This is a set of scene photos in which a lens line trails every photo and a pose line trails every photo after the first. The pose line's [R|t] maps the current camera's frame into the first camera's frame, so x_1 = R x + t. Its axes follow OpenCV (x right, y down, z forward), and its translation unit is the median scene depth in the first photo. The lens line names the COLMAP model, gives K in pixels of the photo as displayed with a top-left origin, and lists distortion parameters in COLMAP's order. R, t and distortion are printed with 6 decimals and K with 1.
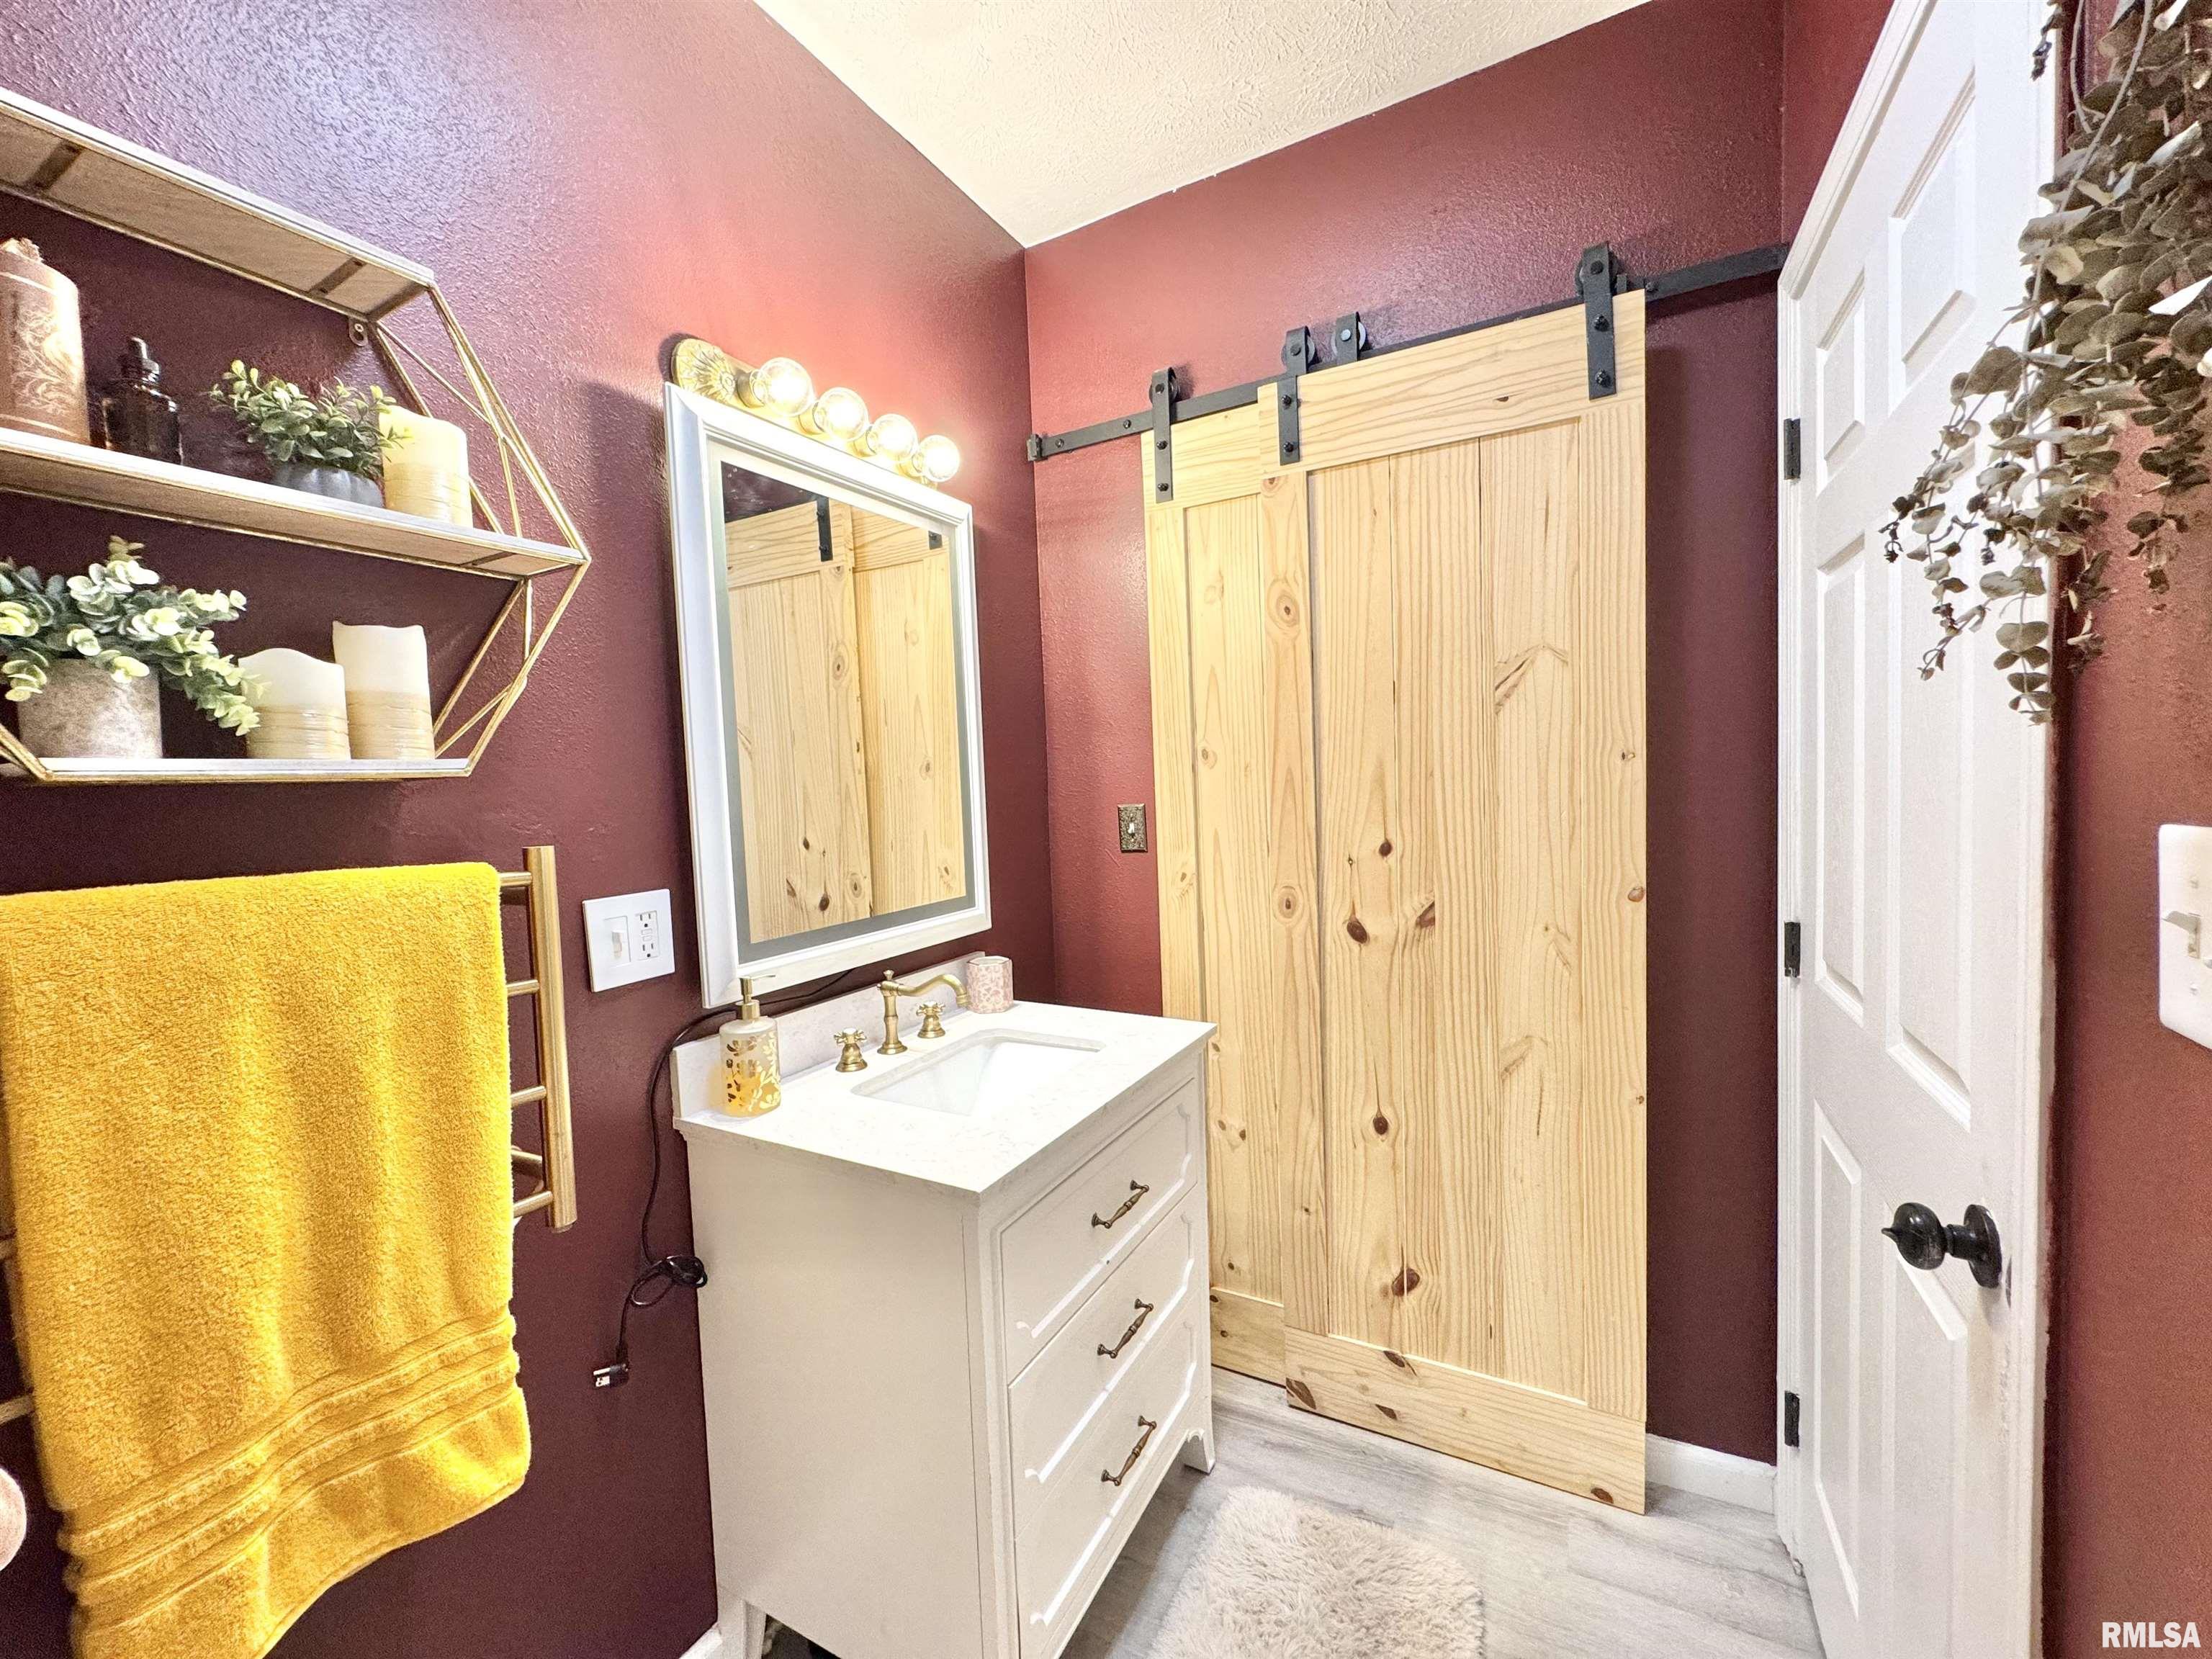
lens RADIAL K [[877.0, 0, 1103.8], [0, 877.0, 826.0], [0, 0, 1]] dist [-0.002252, 0.000088]
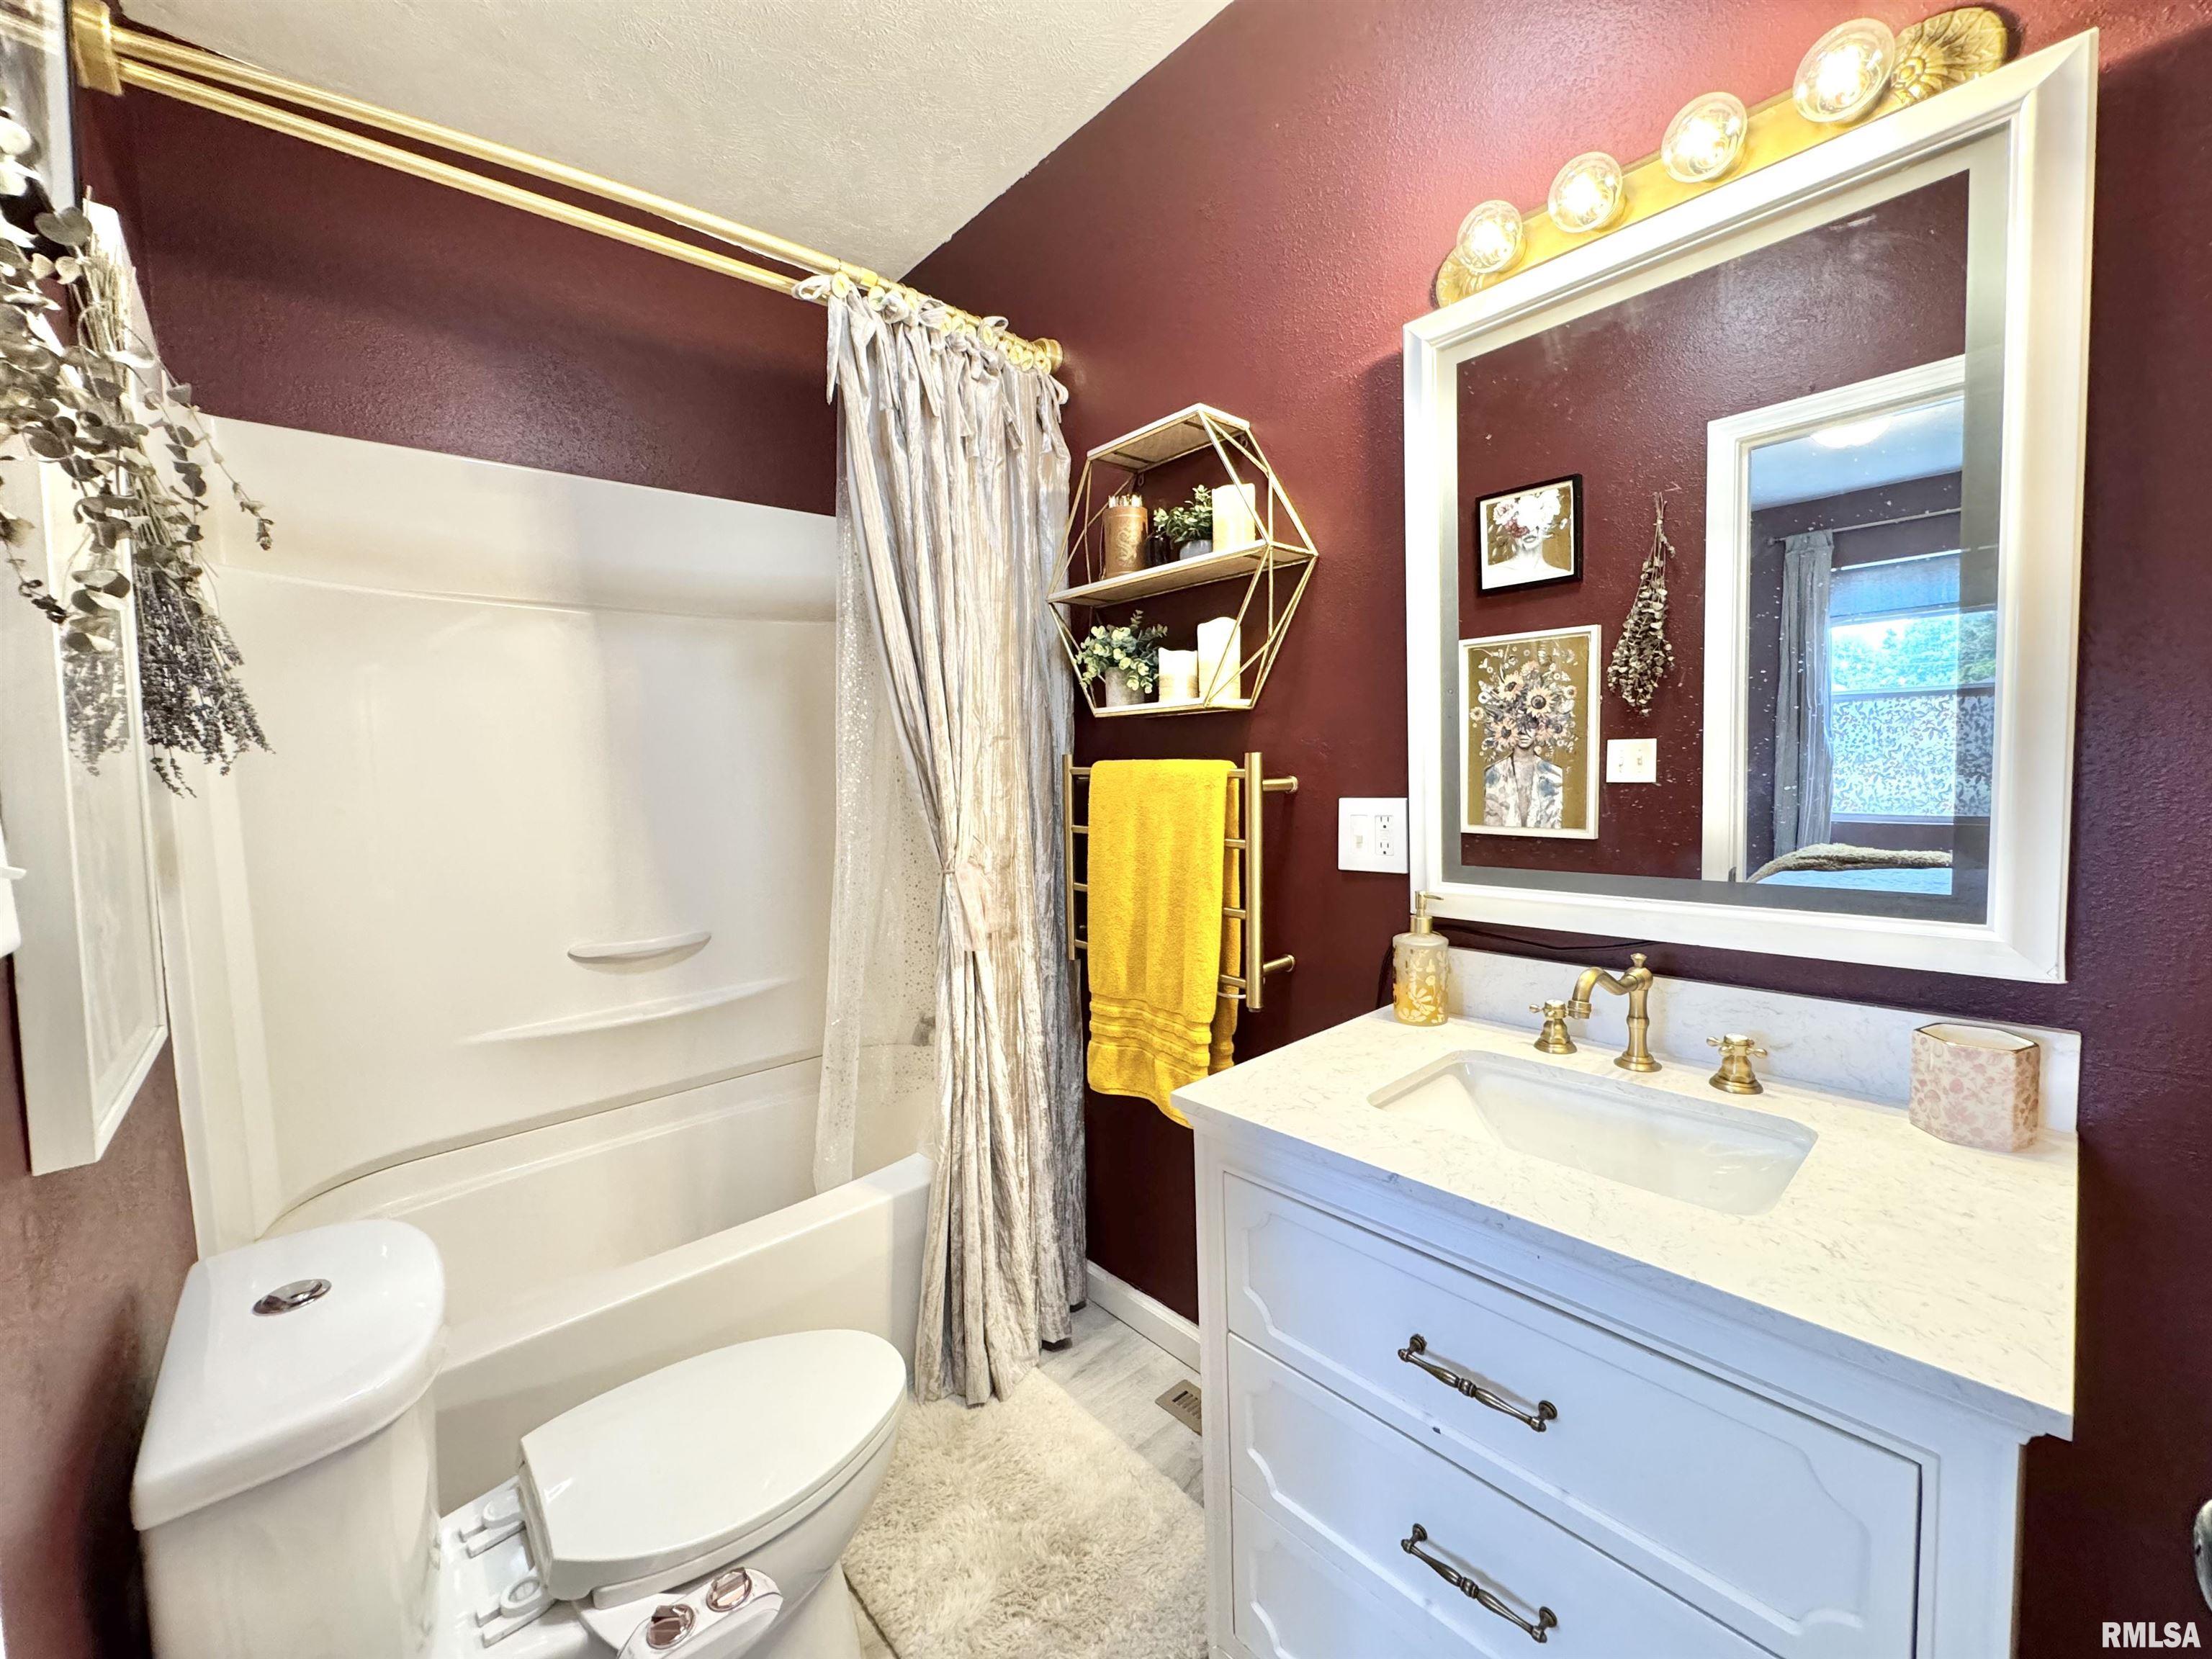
lens RADIAL K [[877.0, 0, 1101.5], [0, 877.0, 826.6], [0, 0, 1]] dist [-0.002252, 0.000088]
pose [[-0.328998, 0.094277, -0.939613, 0.844294], [-0.019417, 0.994118, 0.106544, -0.005527], [0.944131, 0.053297, -0.325232, 1.262777]]
